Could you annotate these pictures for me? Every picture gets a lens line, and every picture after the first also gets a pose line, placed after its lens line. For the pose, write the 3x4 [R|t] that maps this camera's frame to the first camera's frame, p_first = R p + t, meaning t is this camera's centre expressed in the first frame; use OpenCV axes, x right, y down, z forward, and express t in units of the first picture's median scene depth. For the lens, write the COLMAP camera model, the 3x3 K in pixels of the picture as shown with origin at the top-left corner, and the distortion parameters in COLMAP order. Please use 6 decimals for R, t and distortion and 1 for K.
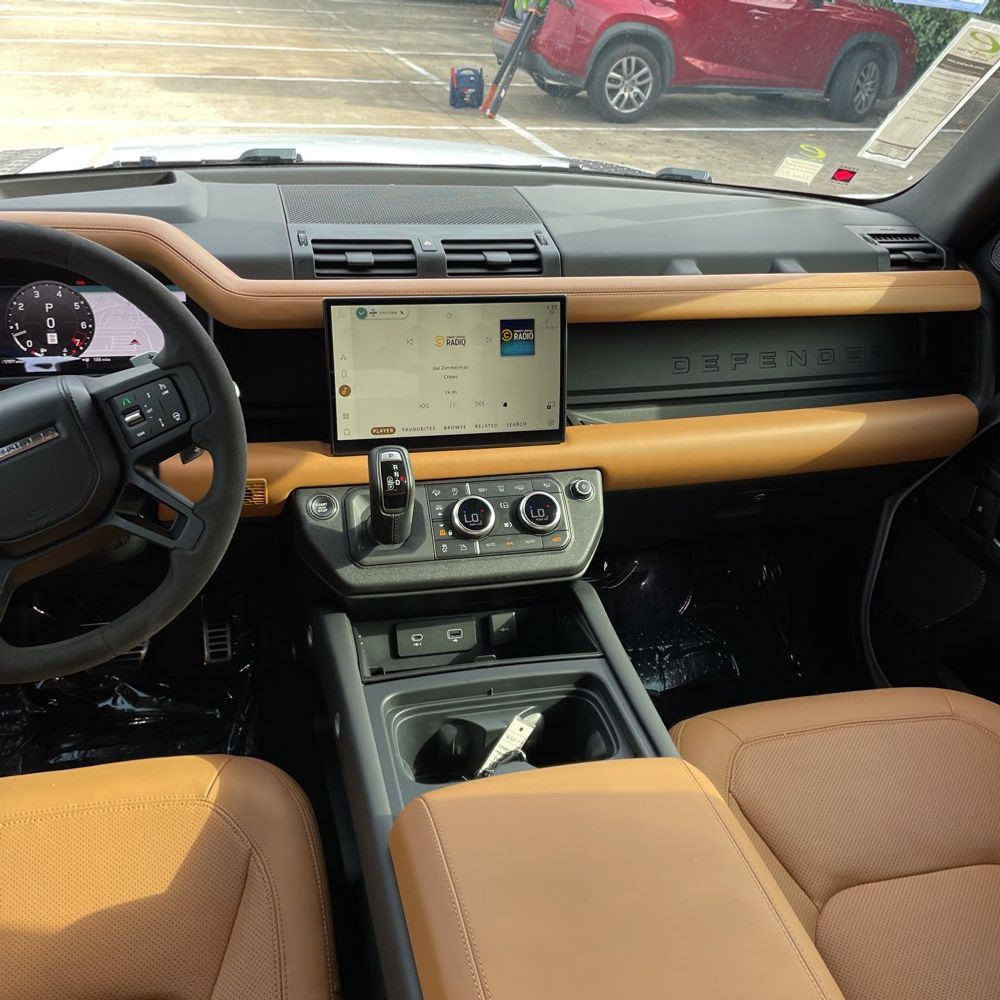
lens RADIAL K [[1011.5, 0, 516.6], [0, 1011.5, 499.7], [0, 0, 1]] dist [0.087049, -0.109532]
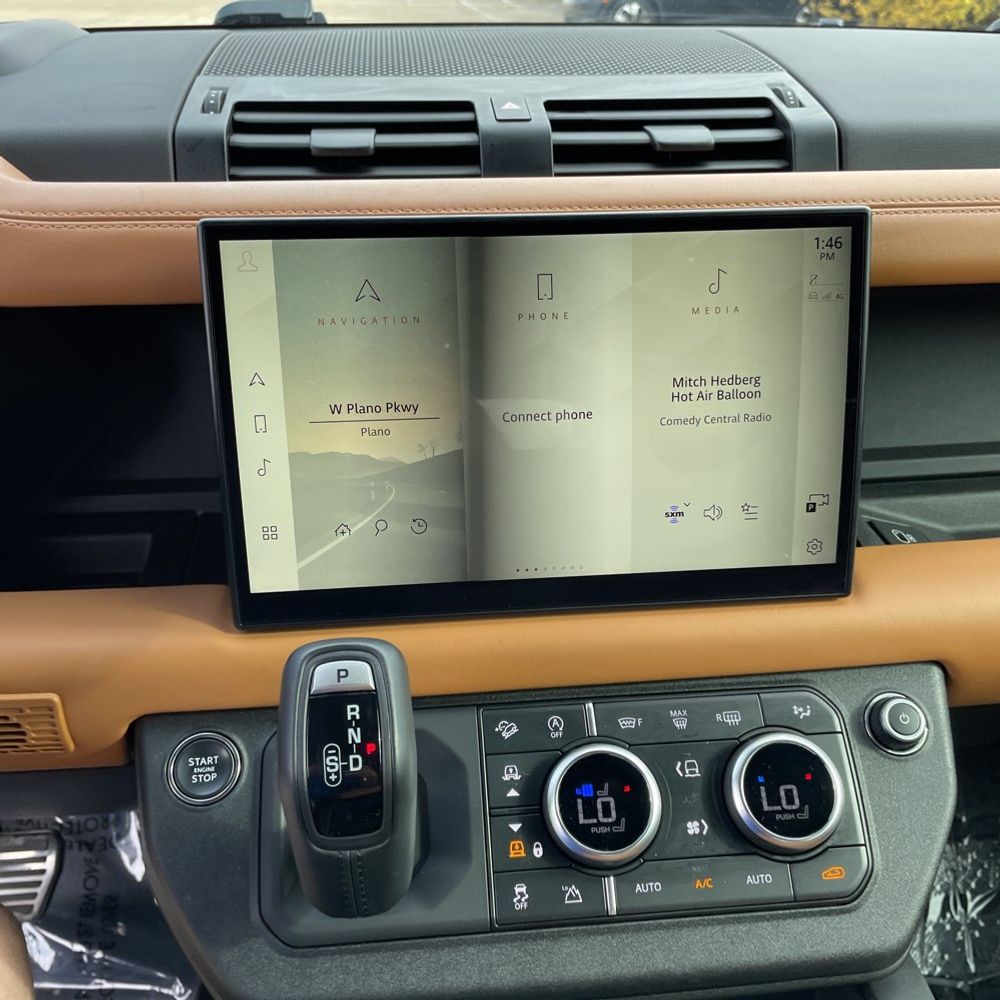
lens RADIAL K [[996.4, 0, 498.9], [0, 996.4, 458.9], [0, 0, 1]] dist [0.014209, -0.002080]
pose [[0.980893, 0.015423, -0.193937, -0.010861], [-0.025774, 0.998368, -0.050962, -0.088862], [0.192834, 0.054987, 0.979689, 0.620175]]
